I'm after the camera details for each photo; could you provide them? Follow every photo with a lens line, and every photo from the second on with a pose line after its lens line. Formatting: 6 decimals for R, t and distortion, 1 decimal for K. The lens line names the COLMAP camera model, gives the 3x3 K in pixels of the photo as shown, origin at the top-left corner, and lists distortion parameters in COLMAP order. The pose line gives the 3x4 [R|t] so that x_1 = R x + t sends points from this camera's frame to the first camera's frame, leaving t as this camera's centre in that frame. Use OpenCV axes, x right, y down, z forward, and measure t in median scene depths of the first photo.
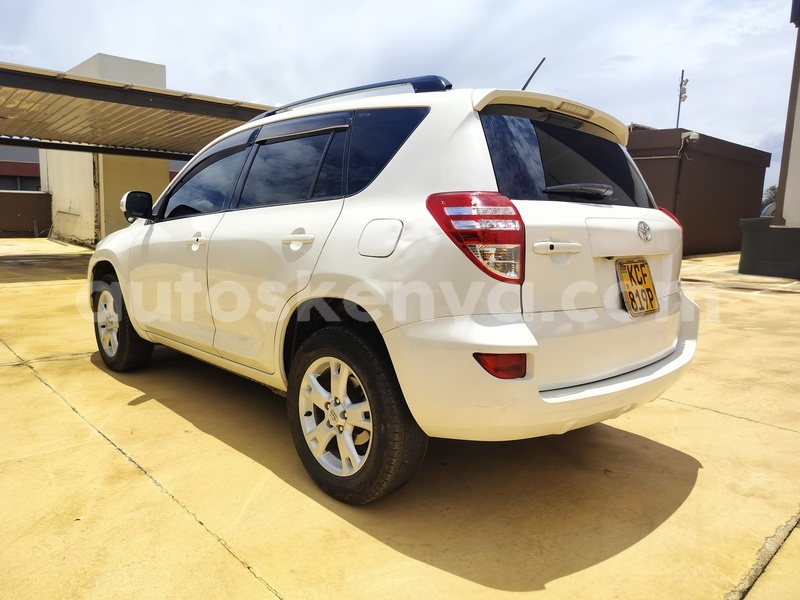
lens RADIAL K [[592.0, 0, 406.7], [0, 592.0, 303.8], [0, 0, 1]] dist [0.060494, -0.066495]
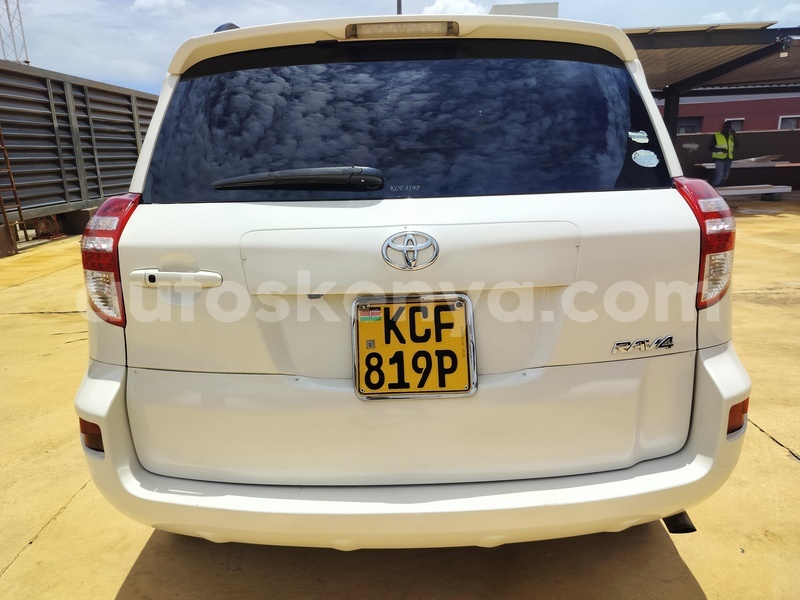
lens RADIAL K [[592.0, 0, 406.7], [0, 592.0, 303.8], [0, 0, 1]] dist [0.060494, -0.066495]
pose [[0.710936, 0.124747, -0.692104, 0.648222], [-0.050029, 0.990619, 0.127162, -0.117513], [0.701475, -0.055779, 0.710508, 0.502227]]
